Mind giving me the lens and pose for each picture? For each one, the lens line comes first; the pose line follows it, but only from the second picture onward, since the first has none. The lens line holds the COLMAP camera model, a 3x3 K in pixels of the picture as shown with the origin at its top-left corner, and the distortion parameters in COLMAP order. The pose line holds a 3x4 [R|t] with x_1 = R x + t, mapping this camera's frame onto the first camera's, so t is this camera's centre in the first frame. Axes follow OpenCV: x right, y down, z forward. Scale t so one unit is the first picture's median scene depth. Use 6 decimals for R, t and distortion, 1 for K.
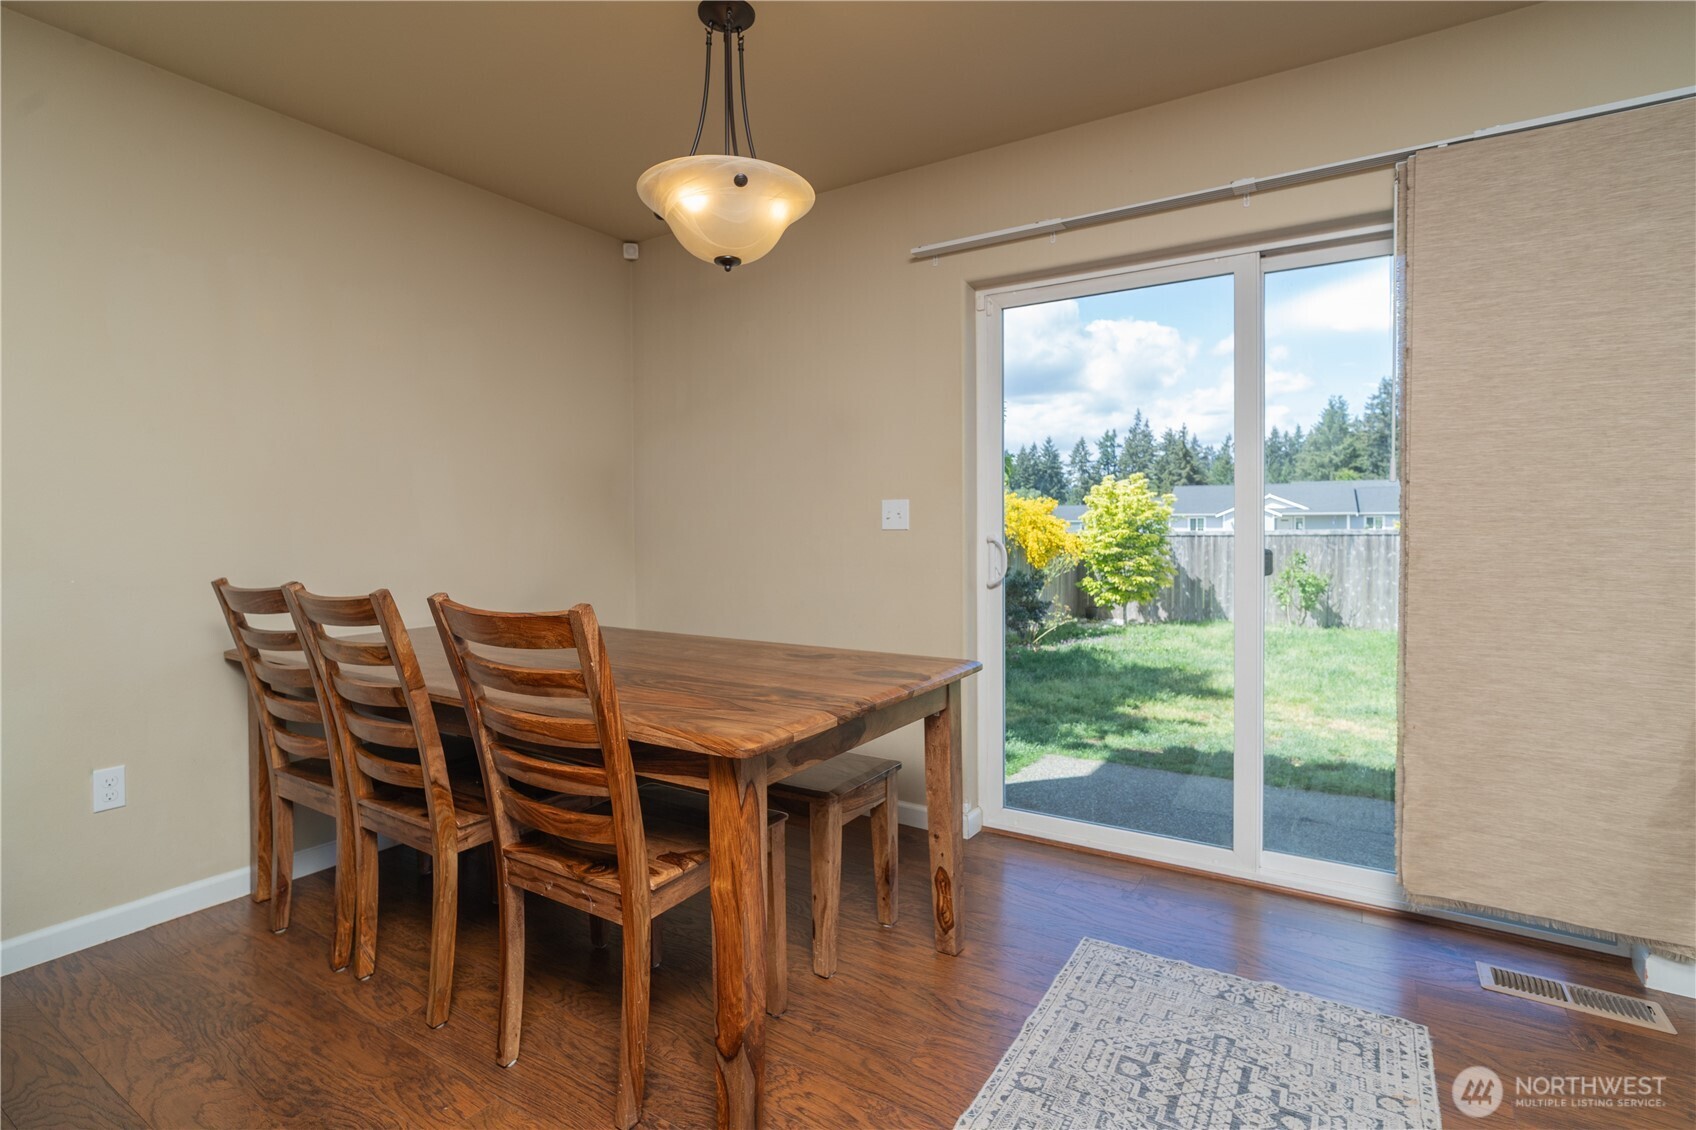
lens RADIAL K [[824.4, 0, 848.8], [0, 824.4, 533.8], [0, 0, 1]] dist [-0.015608, 0.001374]
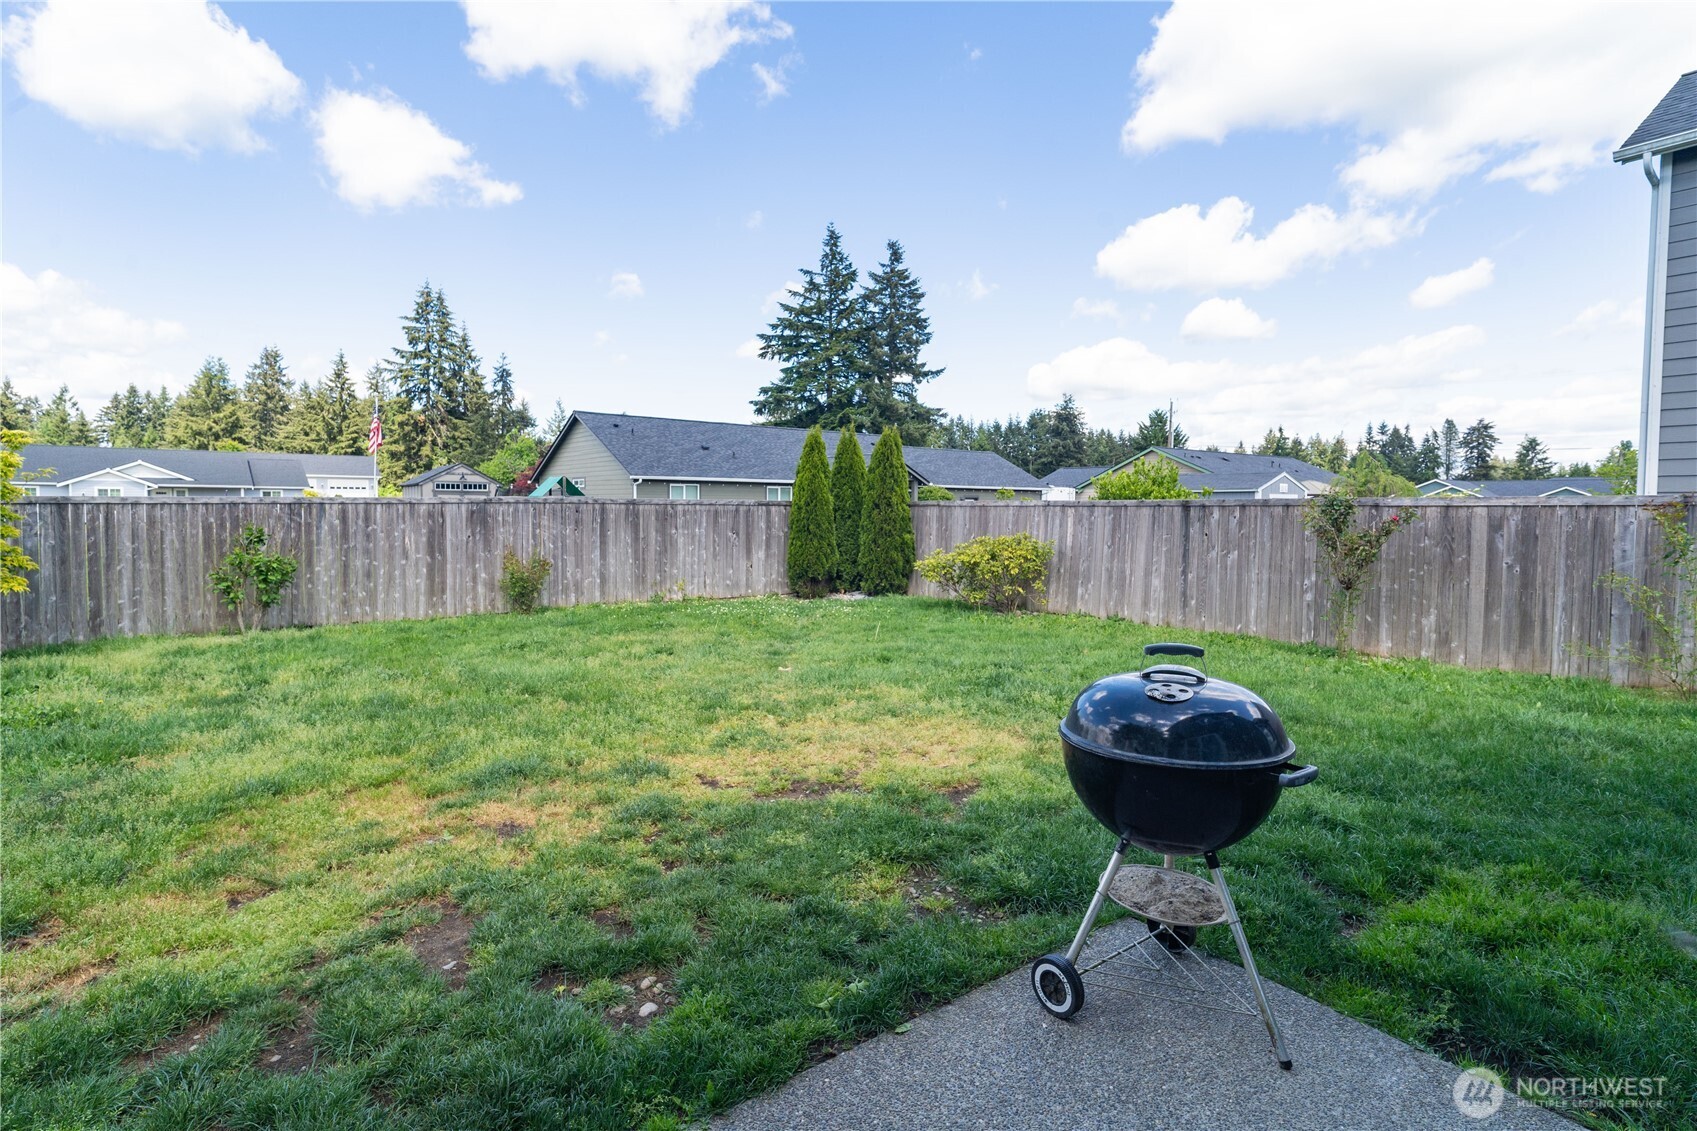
lens RADIAL K [[824.9, 0, 849.3], [0, 824.9, 534.3], [0, 0, 1]] dist [-0.015608, 0.001374]
pose [[0.362934, -0.025881, 0.931455, 0.064962], [-0.000511, 0.999609, 0.027974, 0.007511], [-0.931815, -0.010628, 0.362779, 0.233608]]
